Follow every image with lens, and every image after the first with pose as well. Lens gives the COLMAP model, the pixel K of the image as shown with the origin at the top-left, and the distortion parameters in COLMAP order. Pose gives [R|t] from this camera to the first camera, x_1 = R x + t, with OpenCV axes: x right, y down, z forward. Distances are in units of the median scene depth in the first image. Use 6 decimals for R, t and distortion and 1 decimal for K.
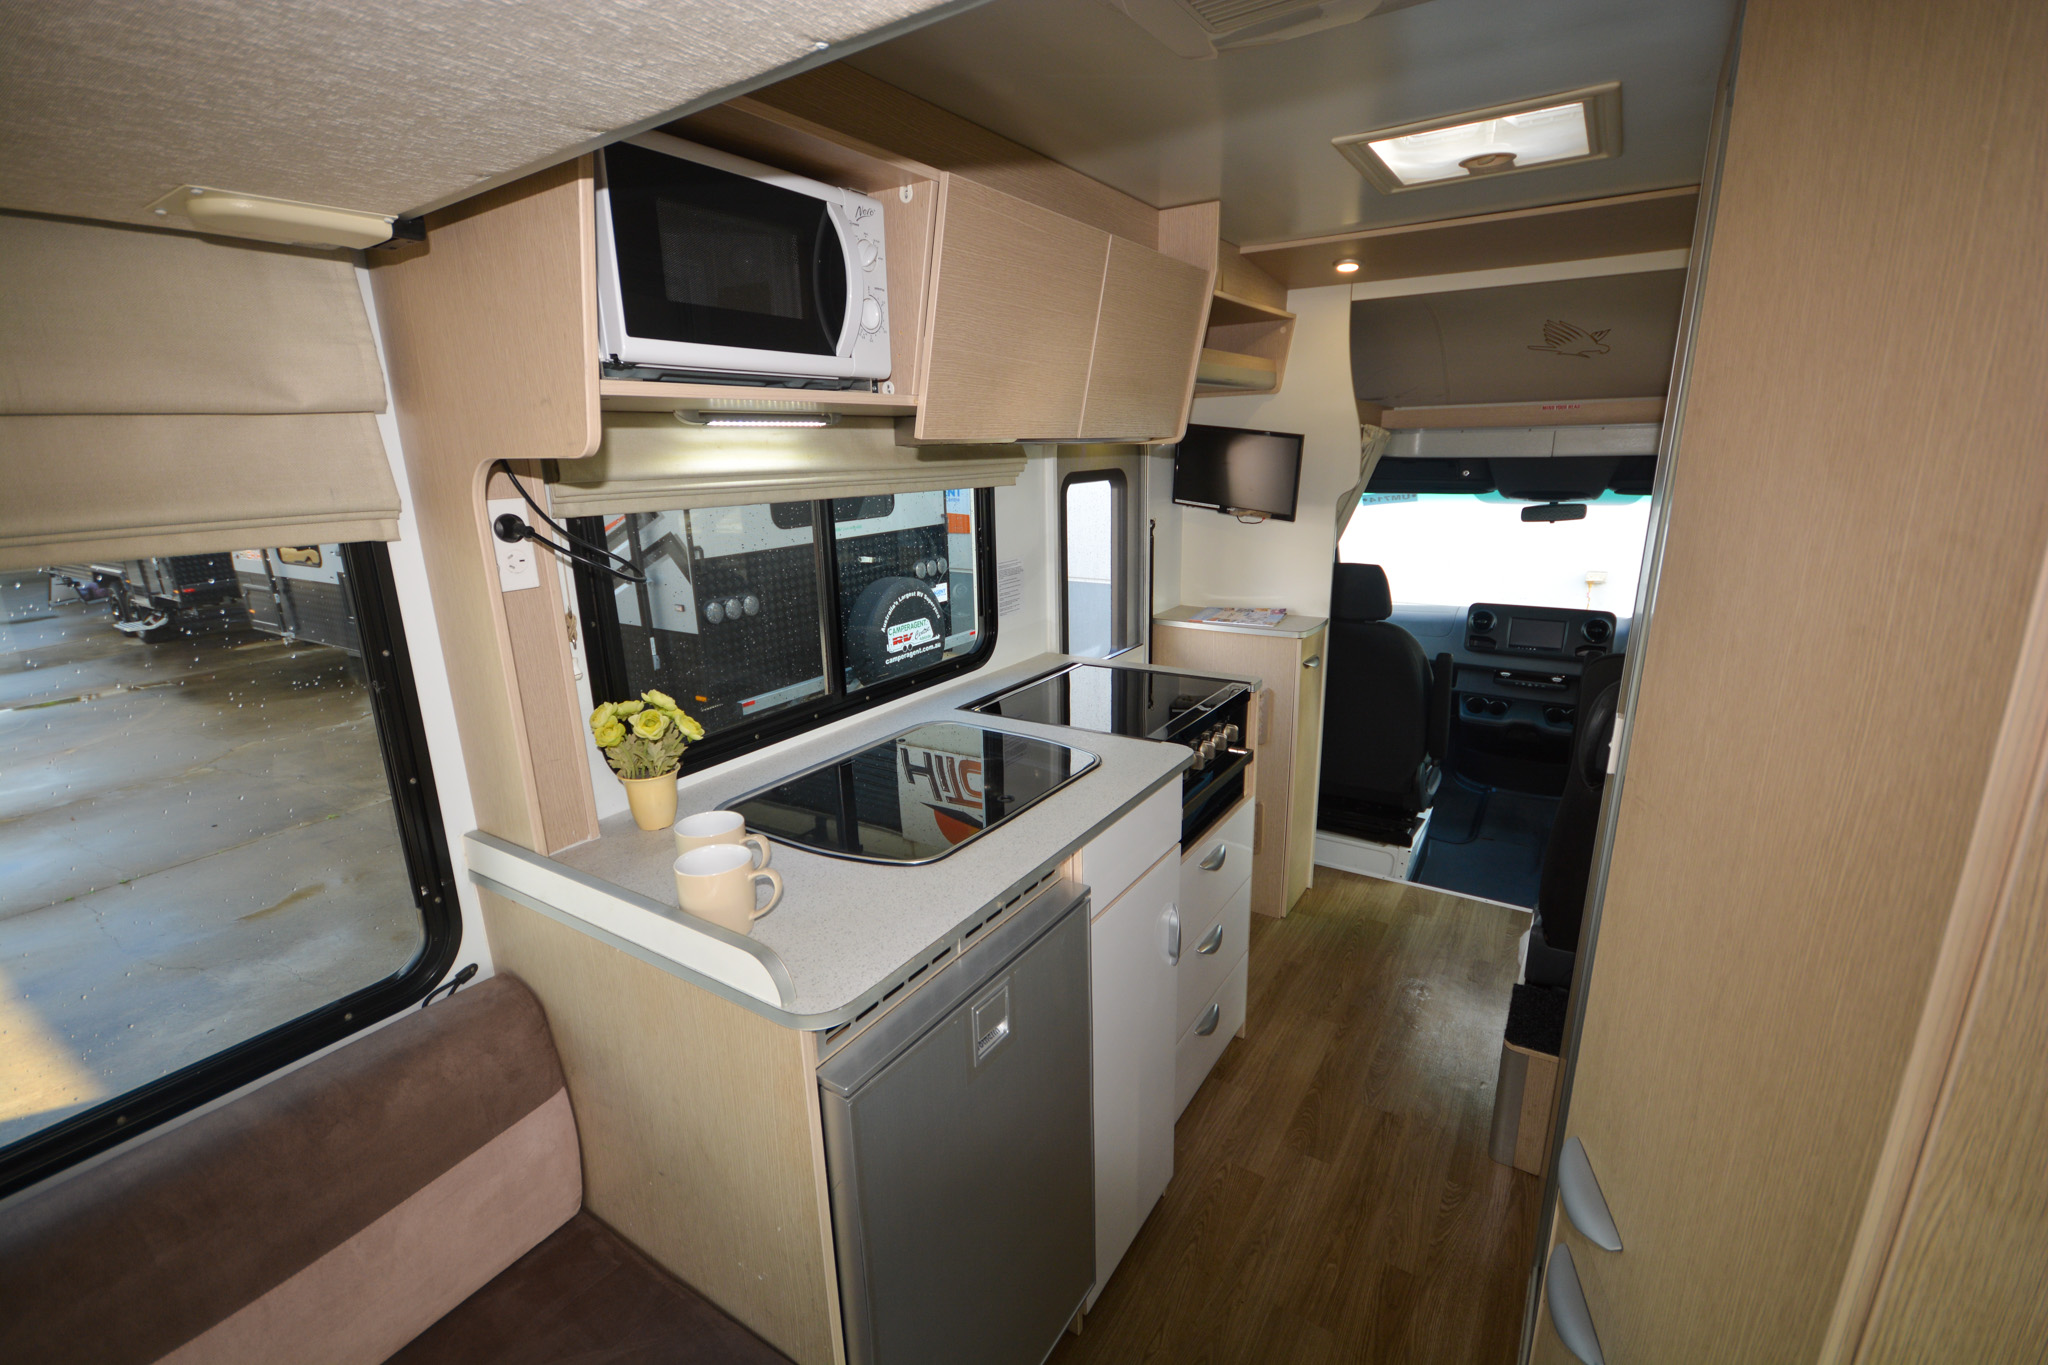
lens RADIAL K [[898.2, 0, 1020.3], [0, 898.2, 685.9], [0, 0, 1]] dist [0.000175, -0.000568]
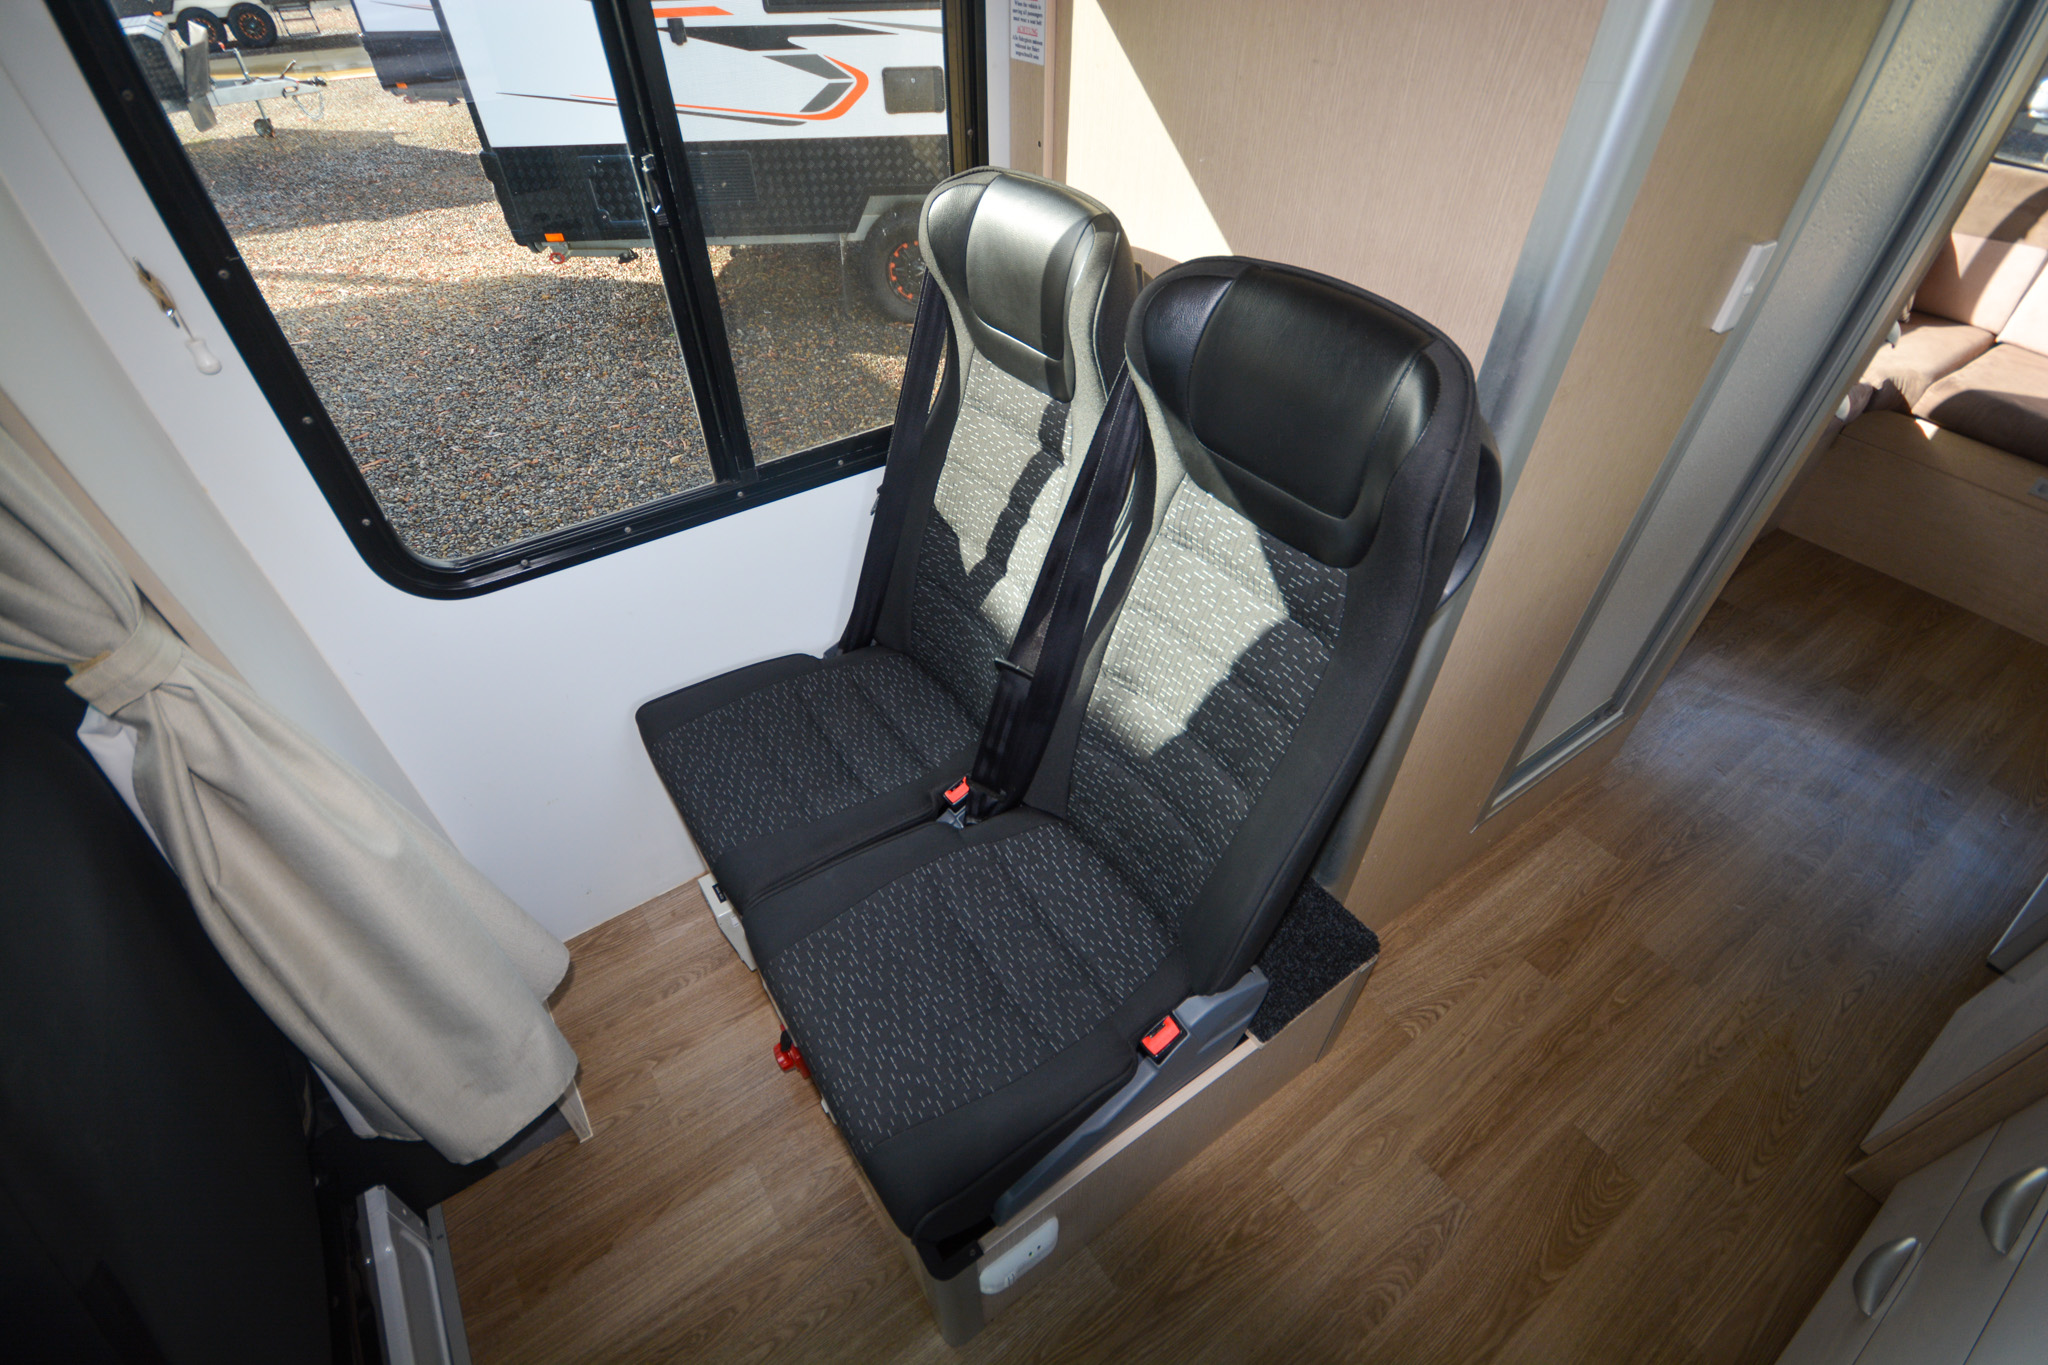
lens RADIAL K [[898.2, 0, 1020.3], [0, 898.2, 685.9], [0, 0, 1]] dist [0.000175, -0.000568]
pose [[-0.924727, -0.237933, 0.297099, 0.411447], [0.122101, 0.553864, 0.823606, -0.186602], [-0.360515, 0.797886, -0.483121, 0.817445]]
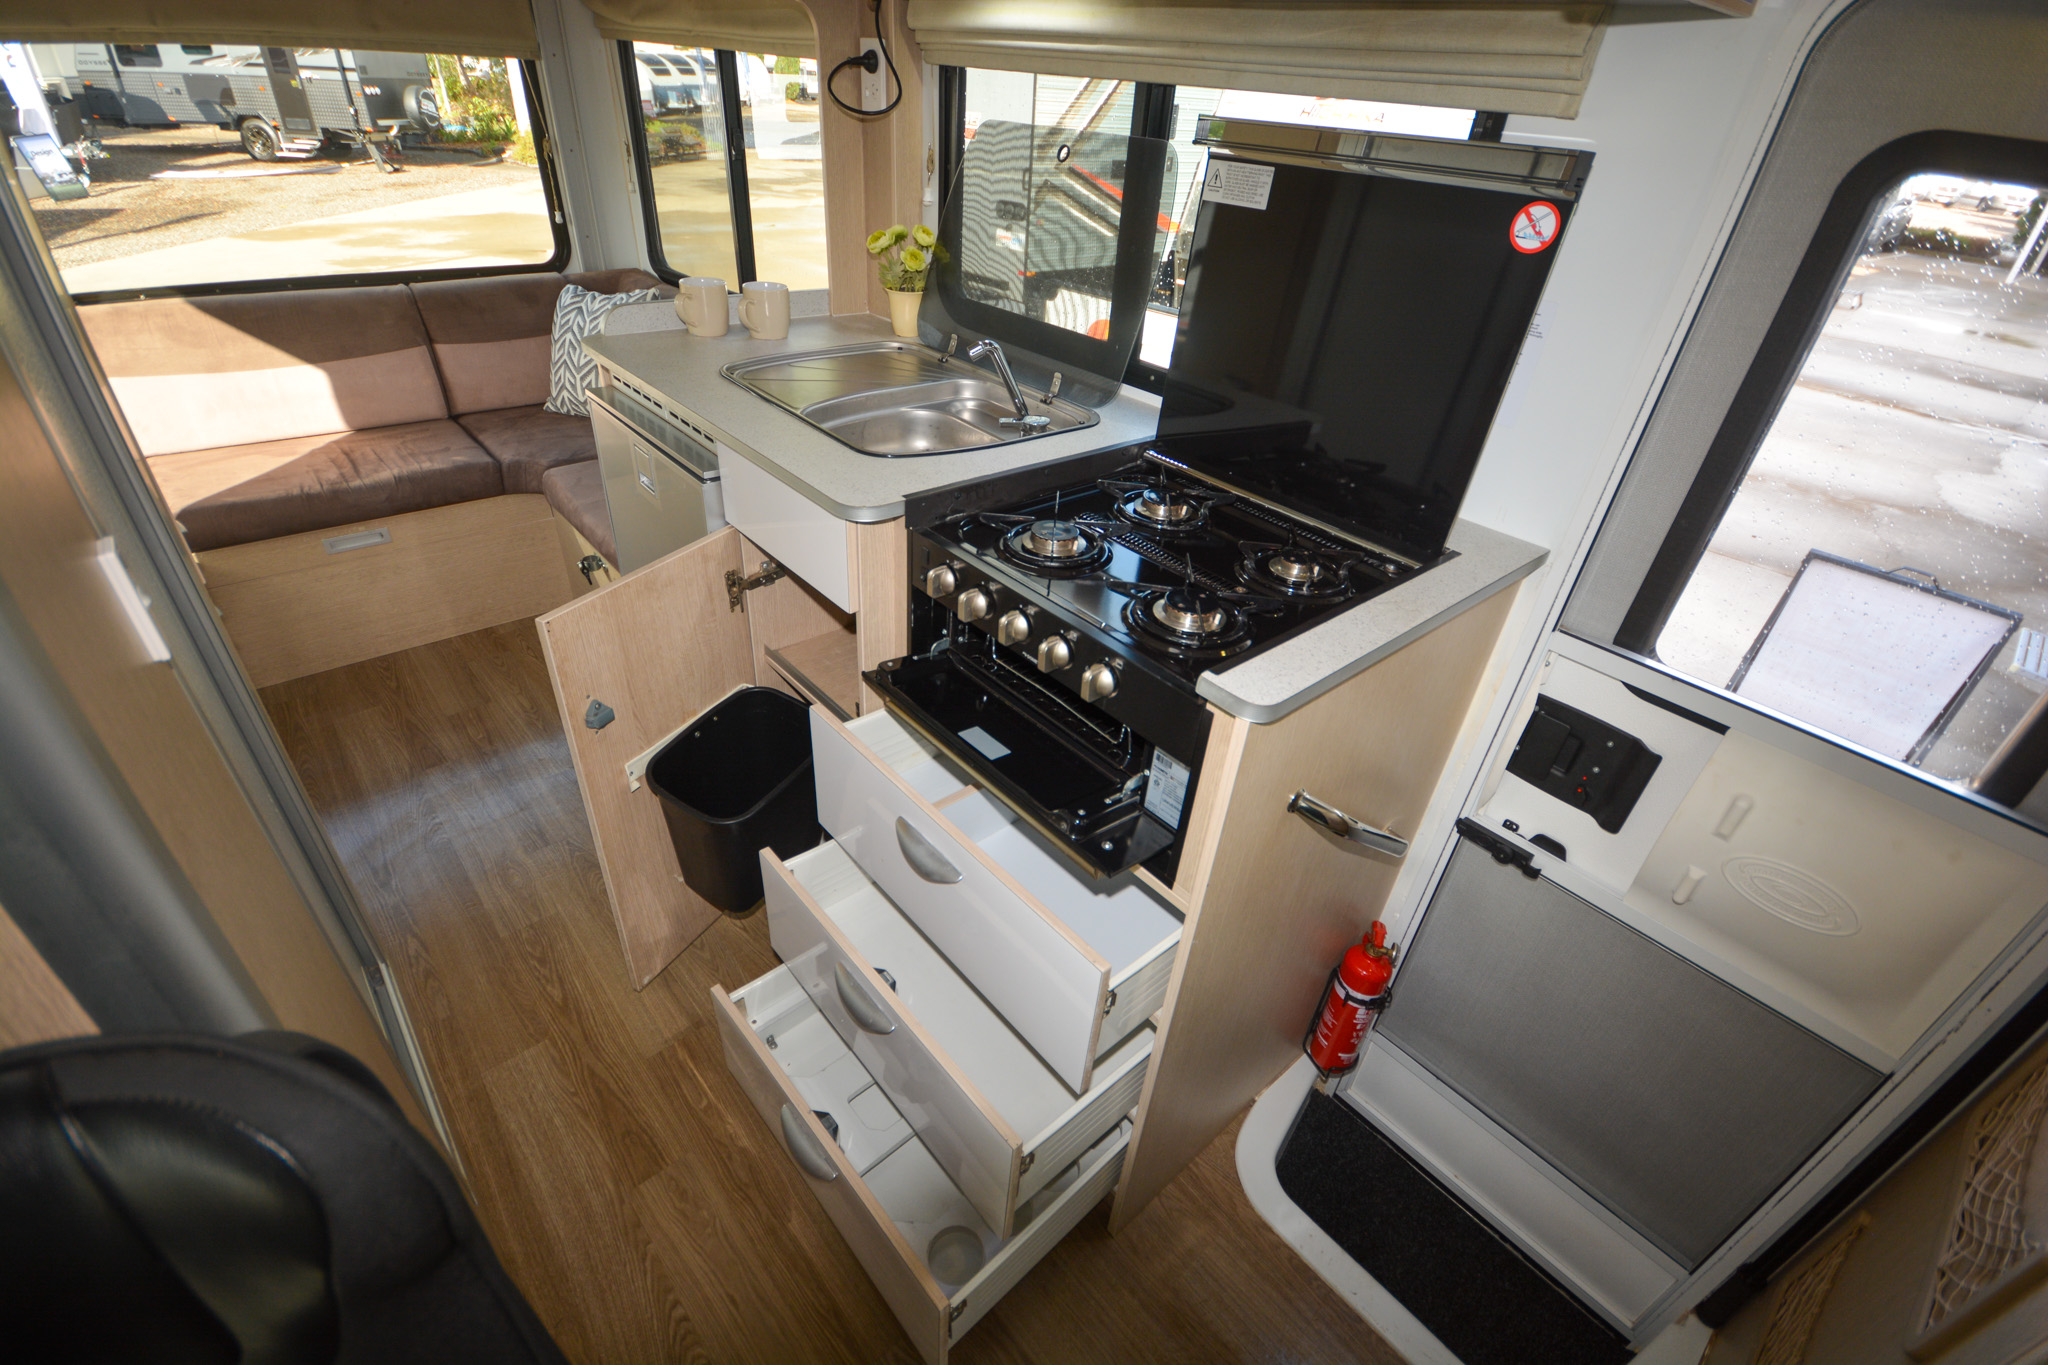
lens RADIAL K [[894.0, 0, 1019.9], [0, 894.0, 687.4], [0, 0, 1]] dist [0.020908, -0.019460]
pose [[-0.270936, 0.544251, -0.793967, 0.430339], [-0.309000, 0.731992, 0.607212, -0.155070], [0.911654, 0.409852, -0.030149, 0.670391]]
